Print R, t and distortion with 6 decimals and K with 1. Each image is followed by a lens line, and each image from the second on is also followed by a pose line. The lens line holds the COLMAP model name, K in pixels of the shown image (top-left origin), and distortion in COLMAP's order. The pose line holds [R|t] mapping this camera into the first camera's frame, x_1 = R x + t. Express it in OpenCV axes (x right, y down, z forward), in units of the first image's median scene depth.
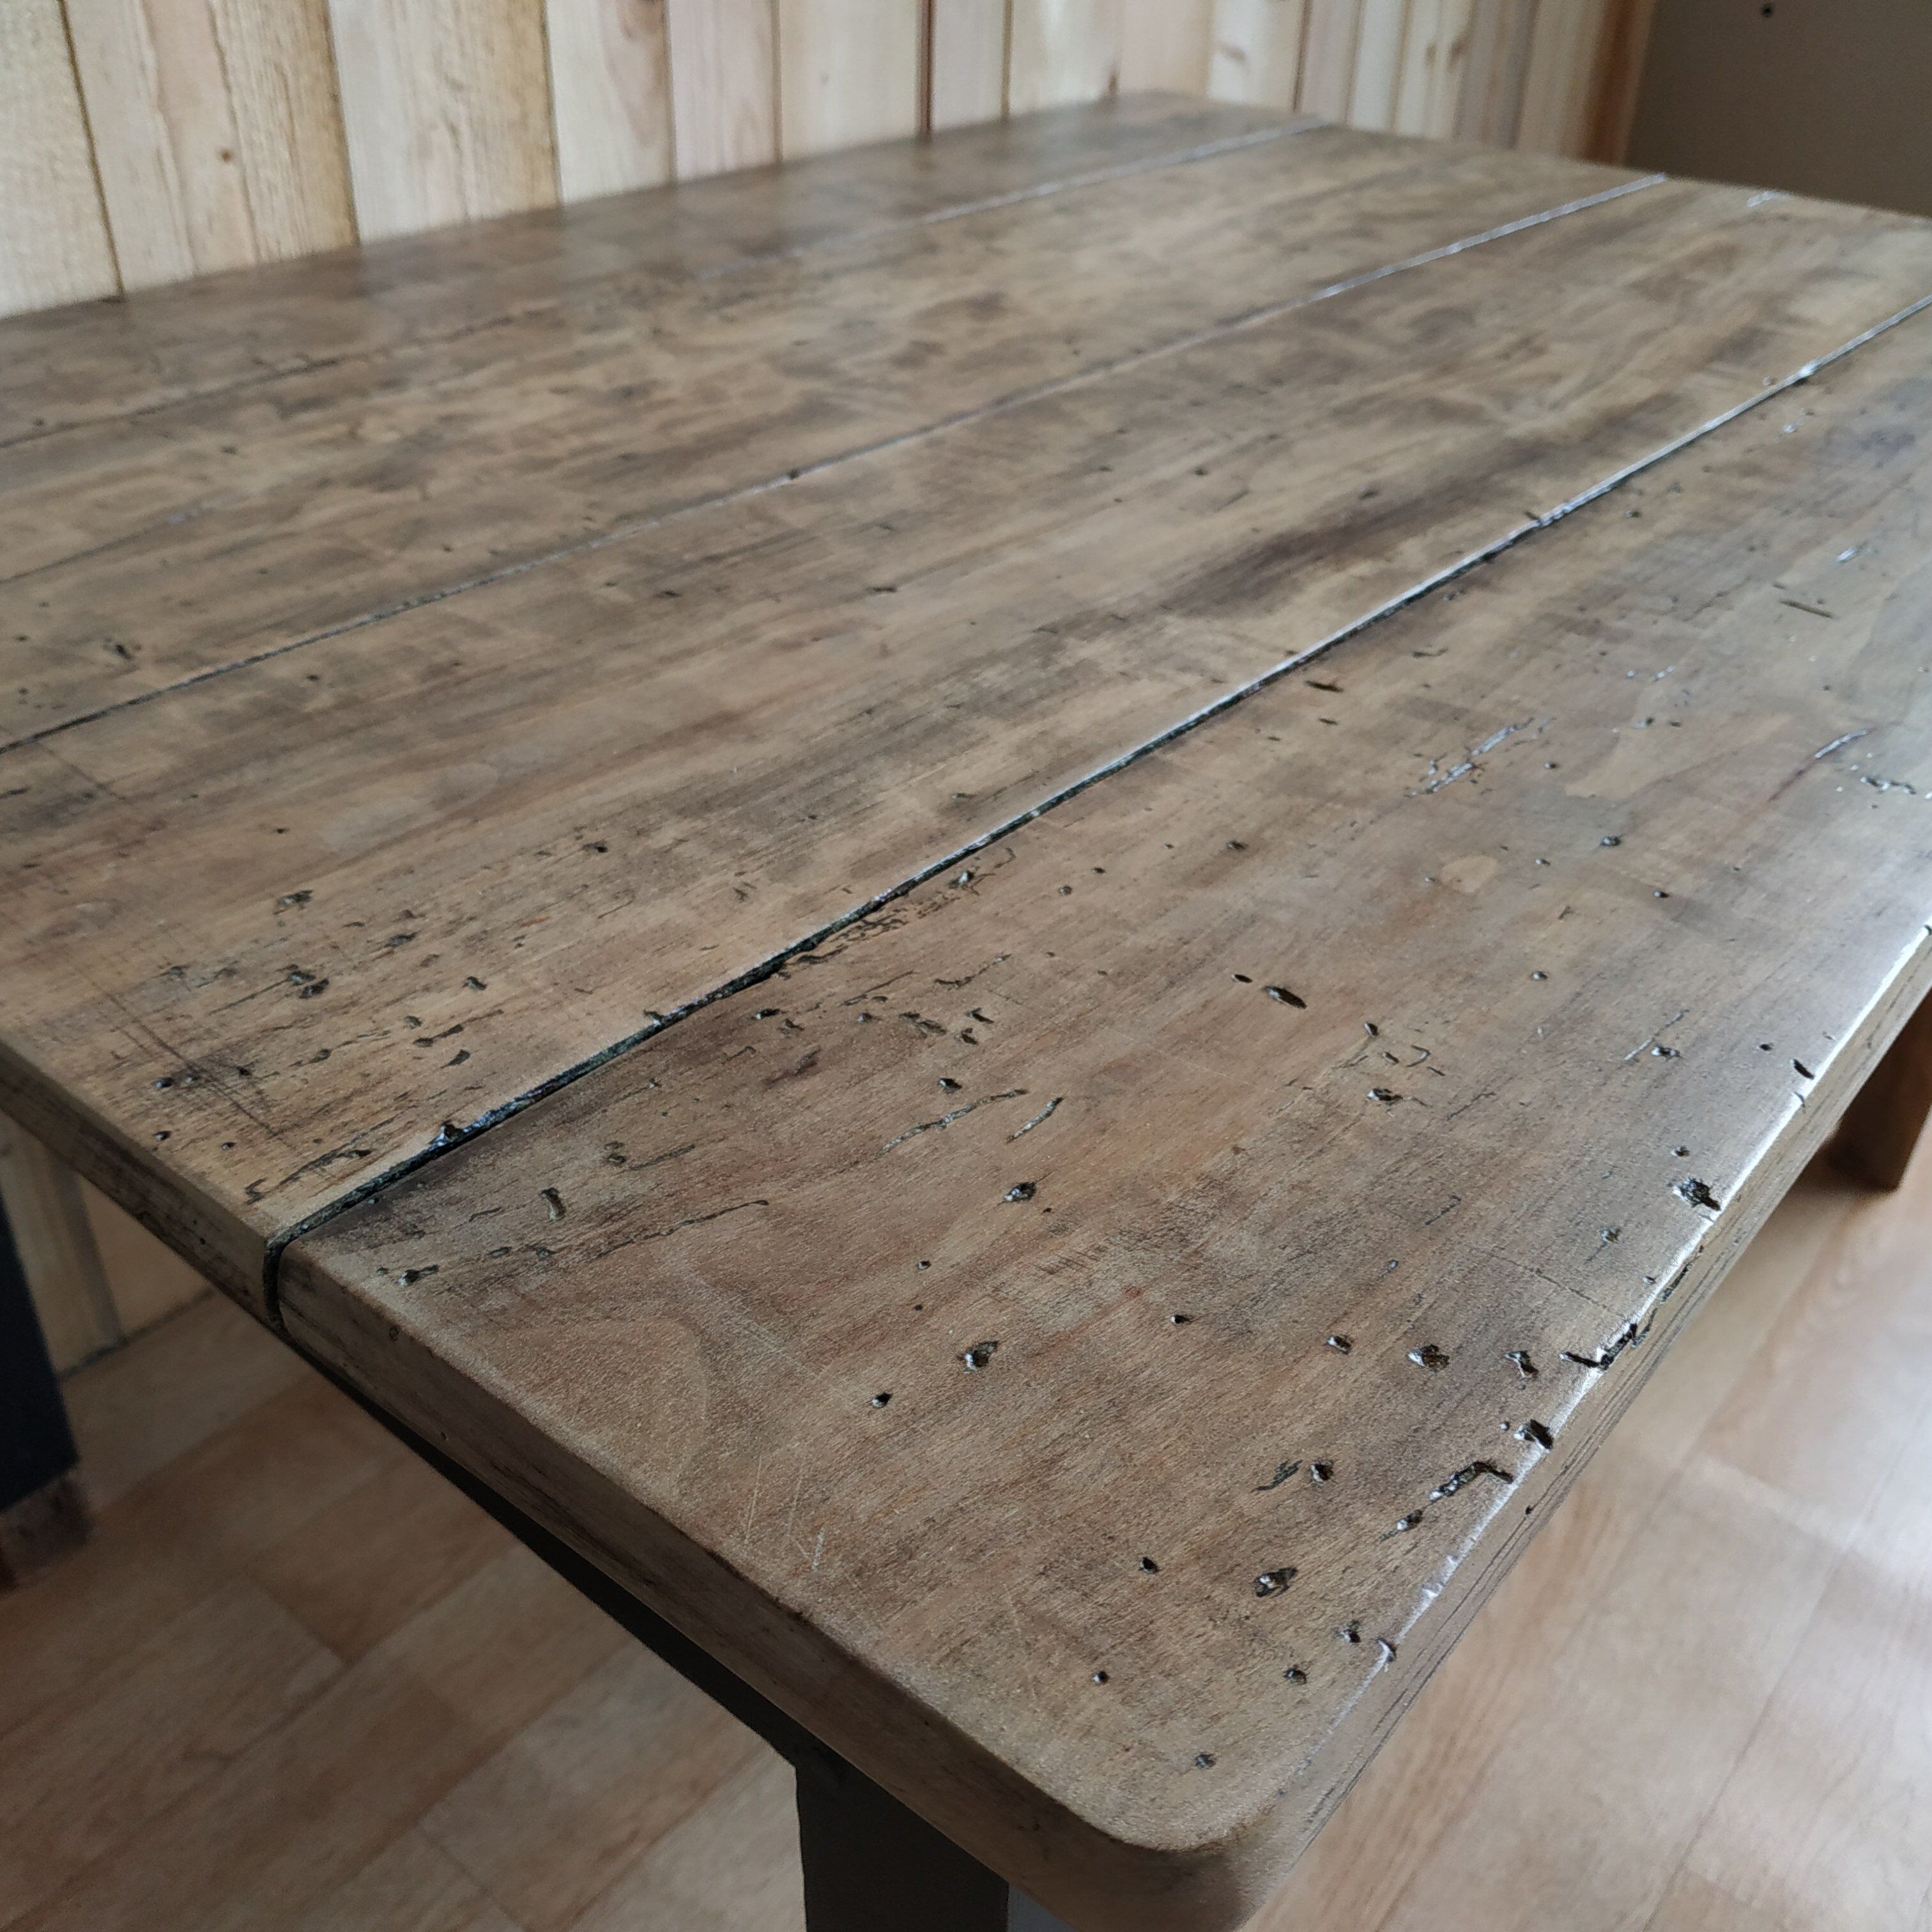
lens RADIAL K [[1924.5, 0, 962.0], [0, 1924.5, 1000.4], [0, 0, 1]] dist [0.070643, -0.219322]
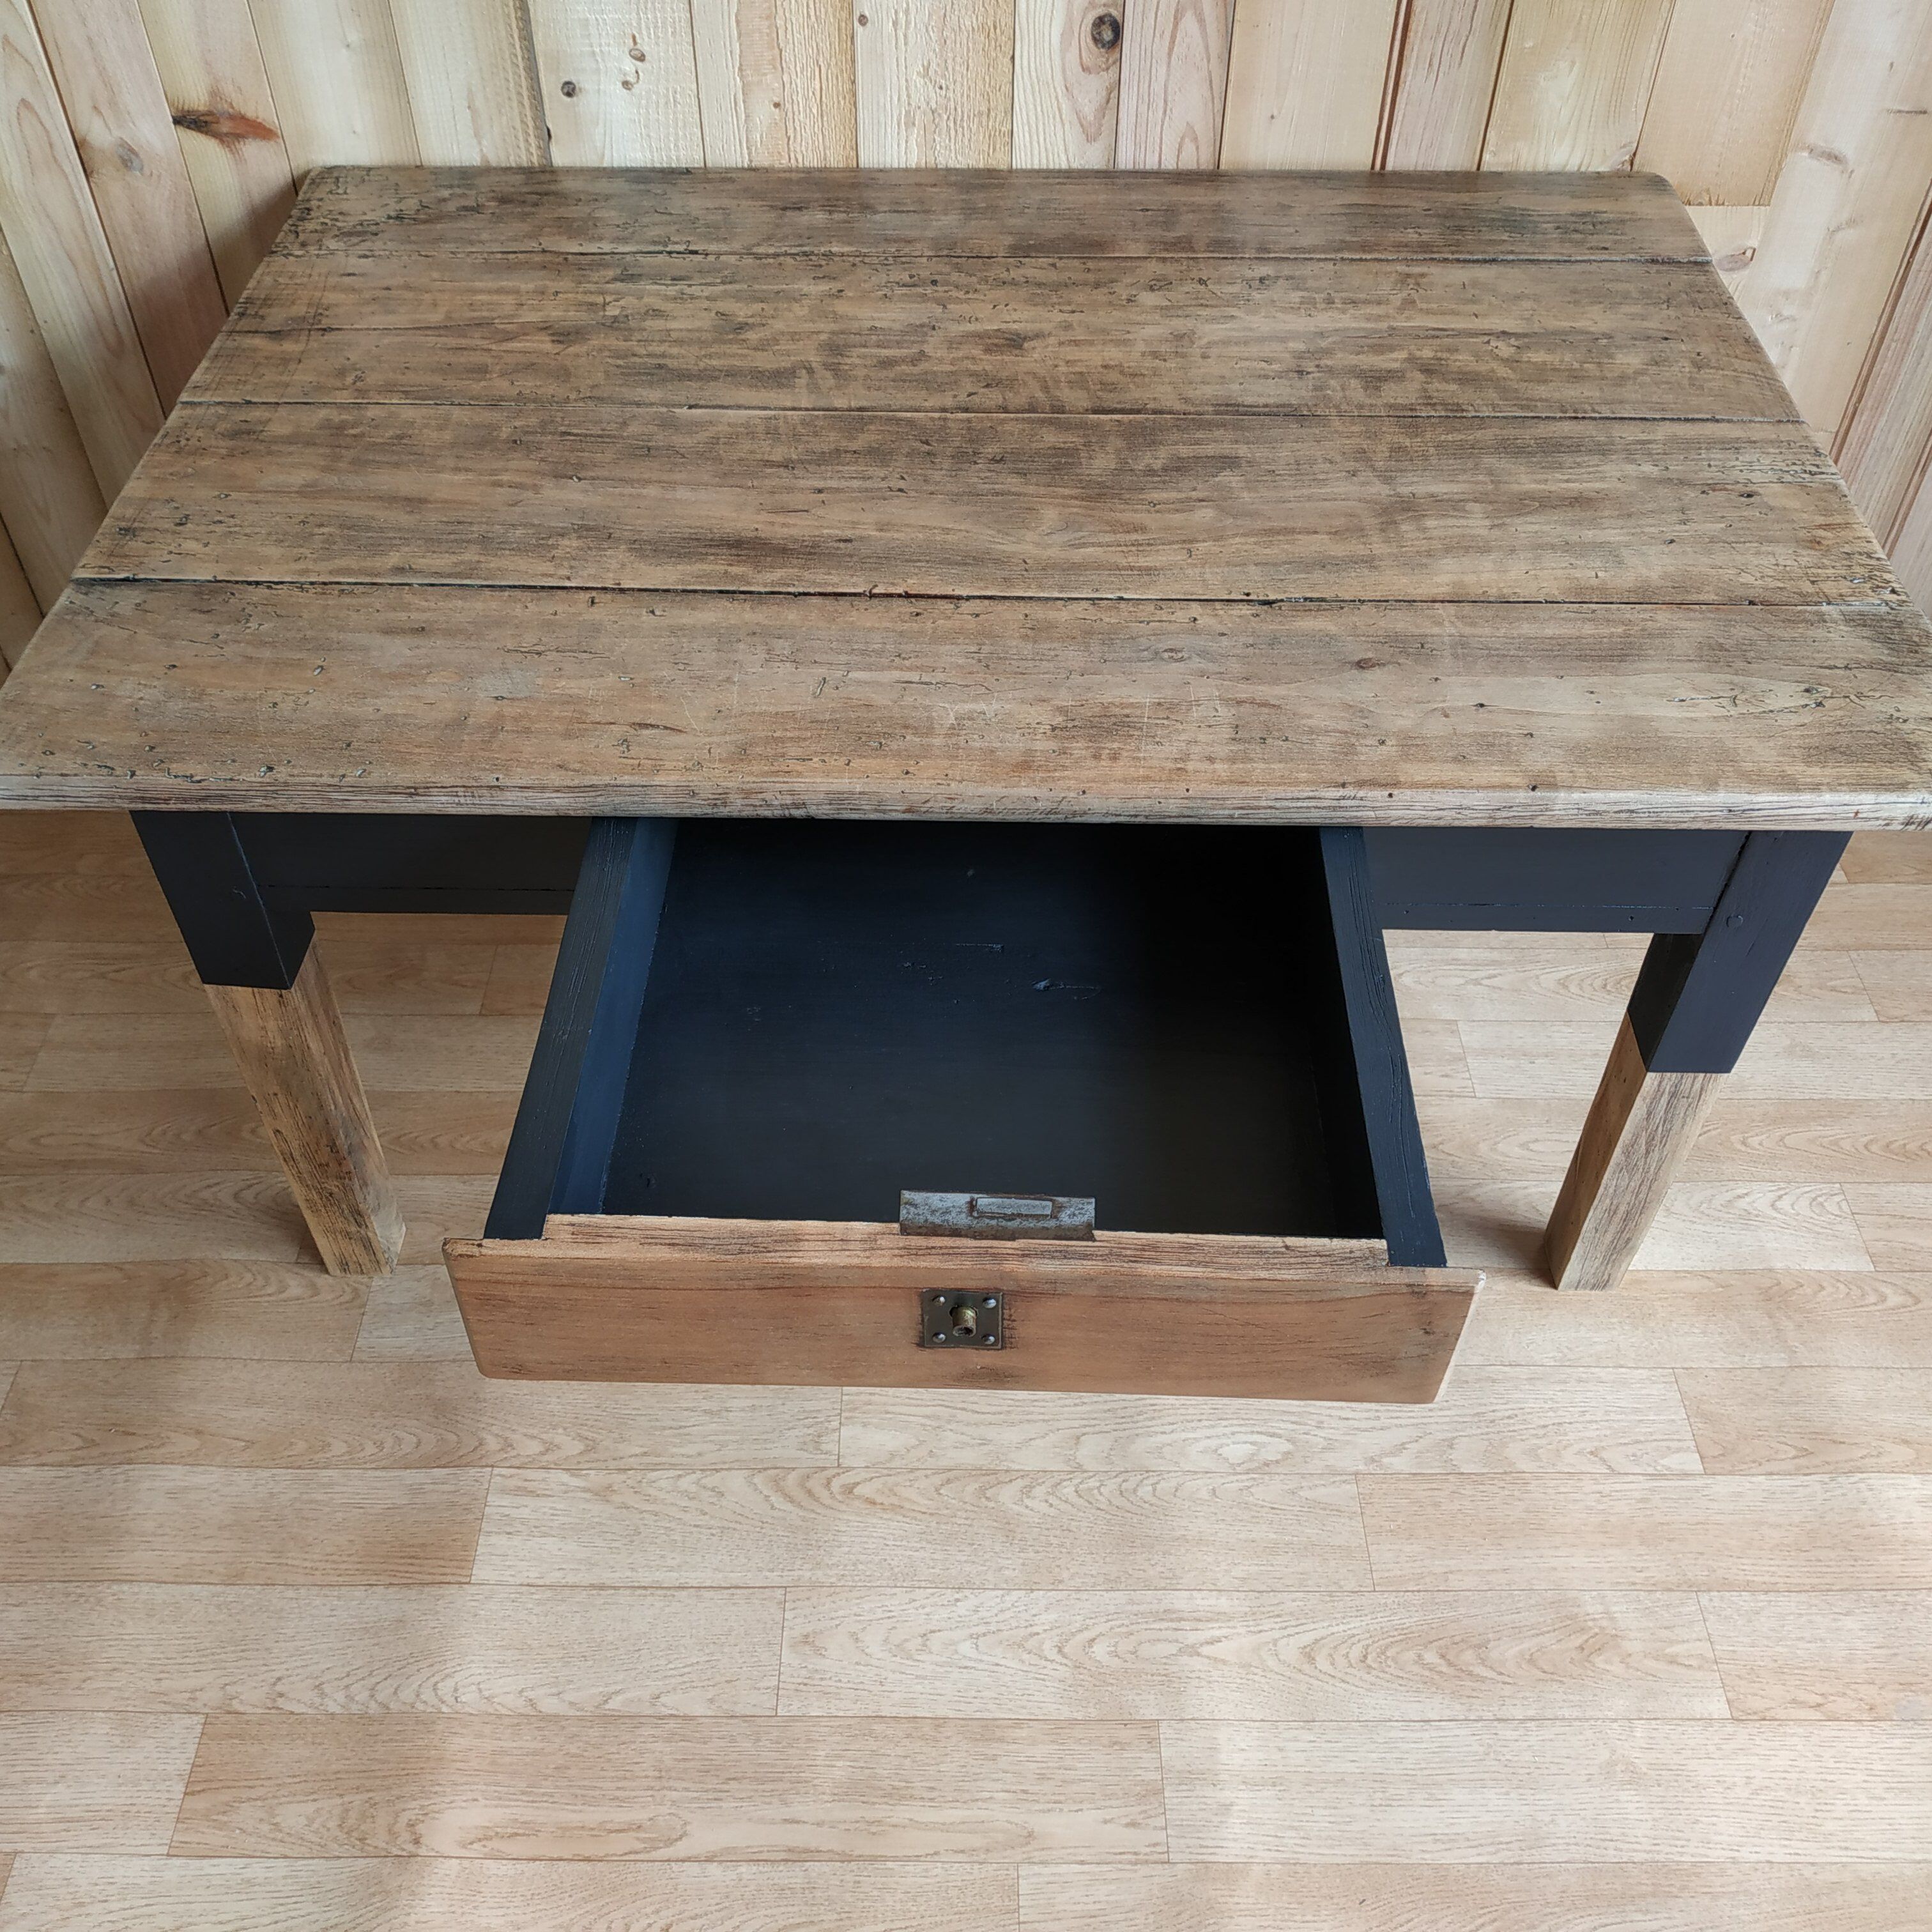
lens RADIAL K [[1924.5, 0, 962.0], [0, 1924.5, 1000.4], [0, 0, 1]] dist [0.070643, -0.219322]
pose [[0.624093, 0.550984, -0.554008, 1.203689], [-0.424246, 0.834373, 0.351903, -0.461792], [0.656142, 0.015415, 0.754480, -0.233894]]
